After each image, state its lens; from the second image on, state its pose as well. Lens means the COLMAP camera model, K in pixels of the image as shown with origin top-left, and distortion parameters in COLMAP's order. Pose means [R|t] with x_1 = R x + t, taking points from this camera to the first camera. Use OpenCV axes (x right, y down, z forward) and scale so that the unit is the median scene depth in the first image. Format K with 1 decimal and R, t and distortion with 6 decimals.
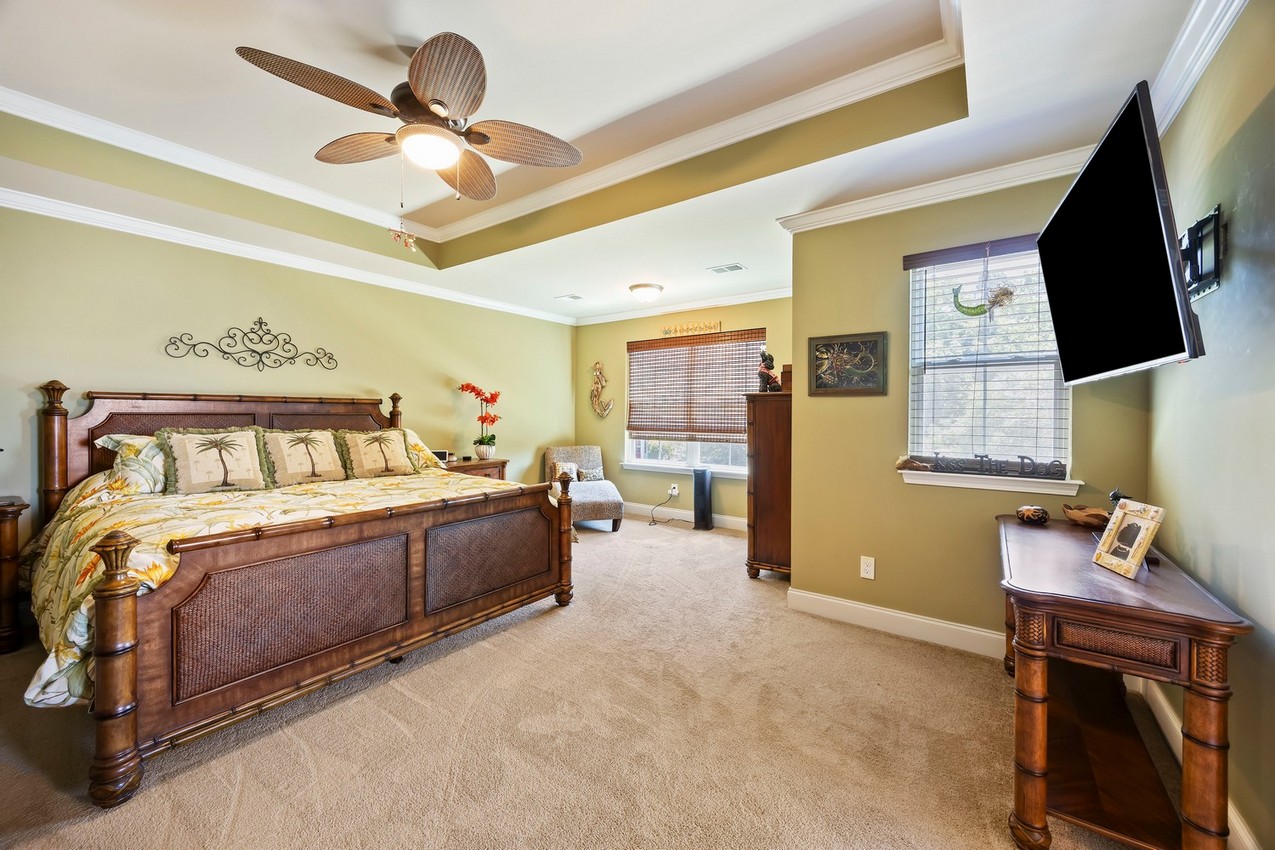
lens RADIAL K [[486.6, 0, 638.4], [0, 486.6, 404.4], [0, 0, 1]] dist [-0.006323, 0.000405]
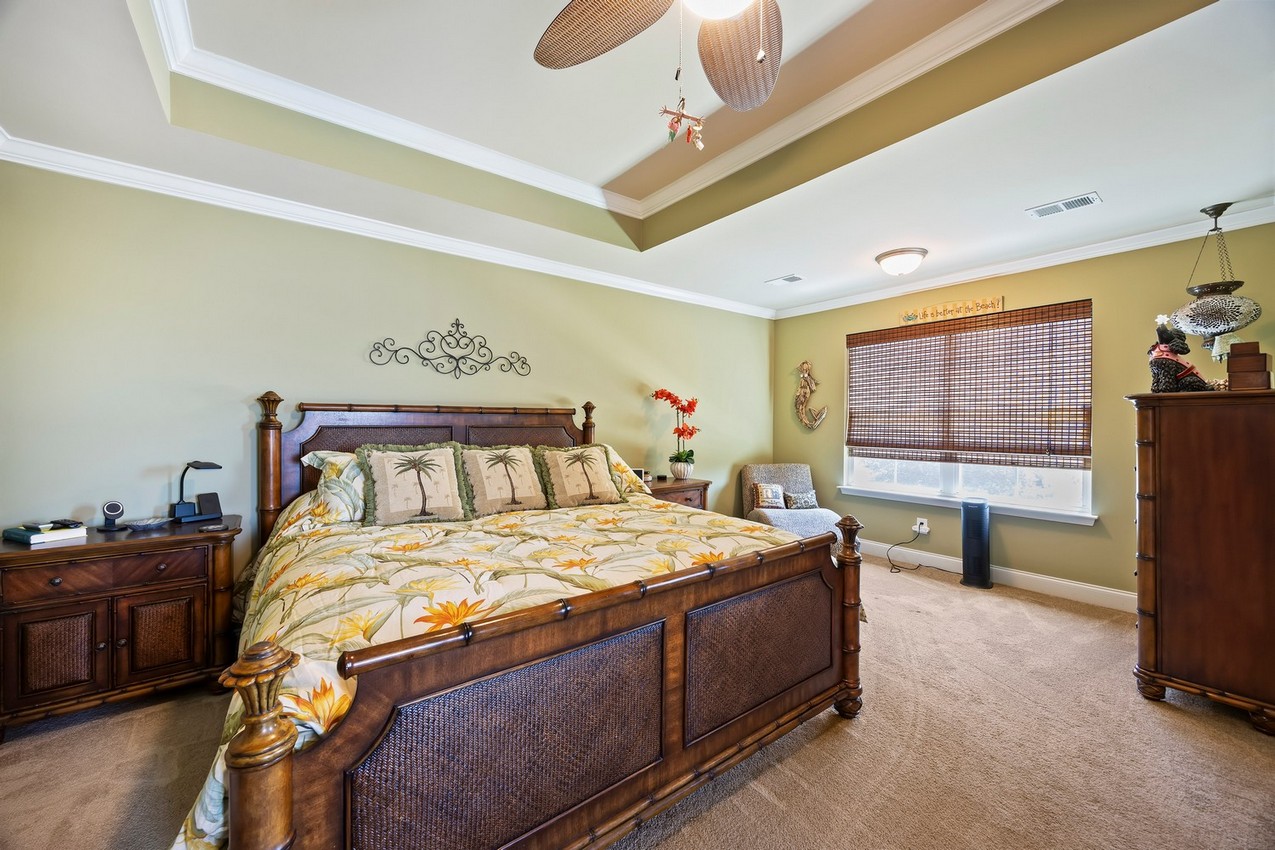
lens RADIAL K [[486.6, 0, 638.4], [0, 486.6, 404.4], [0, 0, 1]] dist [-0.006323, 0.000405]
pose [[0.957314, -0.010418, -0.288862, -0.207229], [0.005575, 0.999830, -0.017584, -0.003545], [0.288996, 0.015223, 0.957209, 0.245939]]
